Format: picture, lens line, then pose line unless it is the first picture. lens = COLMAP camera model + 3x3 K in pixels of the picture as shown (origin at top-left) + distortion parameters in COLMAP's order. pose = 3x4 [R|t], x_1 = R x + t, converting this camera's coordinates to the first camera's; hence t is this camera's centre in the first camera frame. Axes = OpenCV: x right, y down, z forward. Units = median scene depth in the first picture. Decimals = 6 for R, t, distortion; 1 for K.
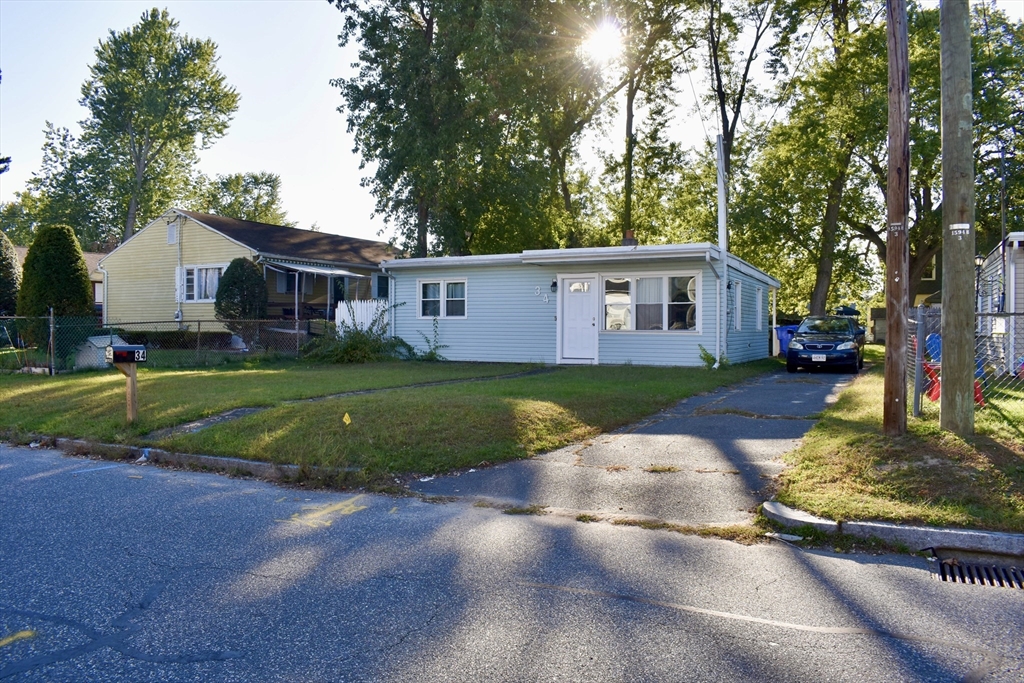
lens RADIAL K [[803.0, 0, 508.3], [0, 803.0, 338.7], [0, 0, 1]] dist [-0.089206, 0.001289]
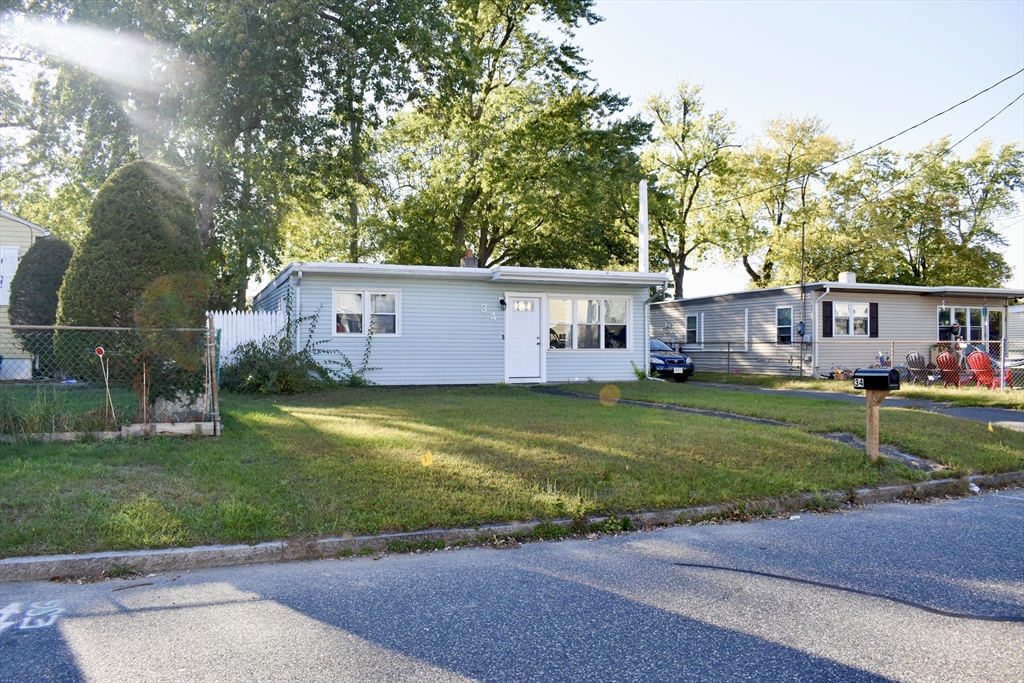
lens RADIAL K [[803.0, 0, 508.3], [0, 803.0, 338.7], [0, 0, 1]] dist [-0.089206, 0.001289]
pose [[0.659568, 0.001252, 0.751644, -0.670327], [0.005962, 0.999958, -0.006898, -0.016817], [-0.751621, 0.009031, 0.659533, 0.354286]]
